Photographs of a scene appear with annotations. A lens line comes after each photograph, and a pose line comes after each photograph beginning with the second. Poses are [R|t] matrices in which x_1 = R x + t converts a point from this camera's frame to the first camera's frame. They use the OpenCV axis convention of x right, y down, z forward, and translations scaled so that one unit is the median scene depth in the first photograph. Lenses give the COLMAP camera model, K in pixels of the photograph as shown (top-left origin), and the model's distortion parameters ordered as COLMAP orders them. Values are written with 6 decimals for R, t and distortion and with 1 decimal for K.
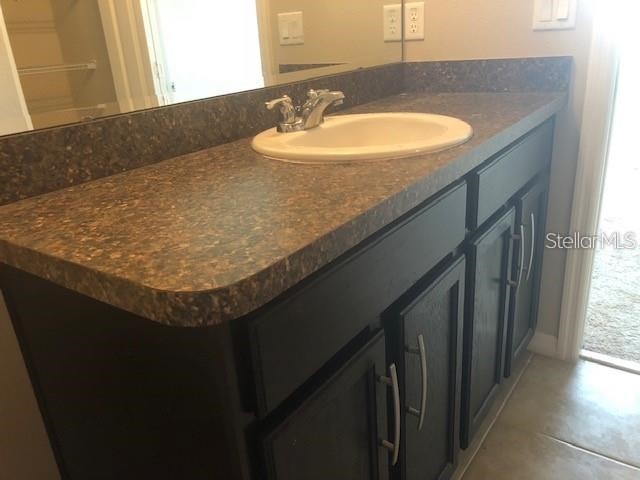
lens RADIAL K [[524.3, 0, 320.0], [0, 524.3, 240.0], [0, 0, 1]] dist [-0.151162, -0.002503]
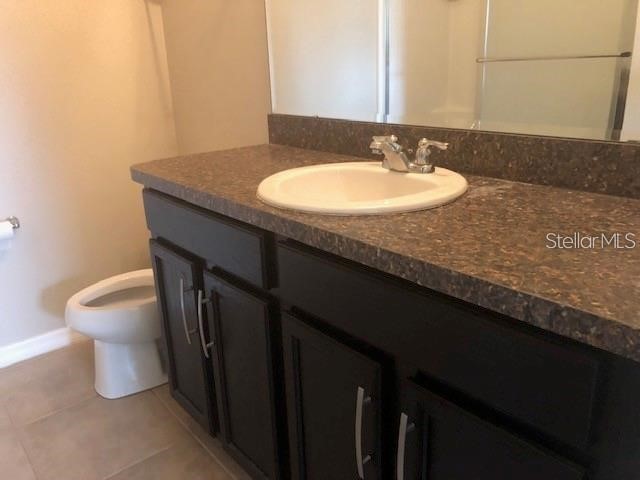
lens RADIAL K [[523.5, 0, 320.0], [0, 523.5, 240.0], [0, 0, 1]] dist [0.070987, -0.004365]
pose [[-0.245675, 0.356135, -0.901561, 0.994931], [-0.323104, 0.846793, 0.422546, -0.428610], [0.913919, 0.395107, -0.092967, 0.805210]]
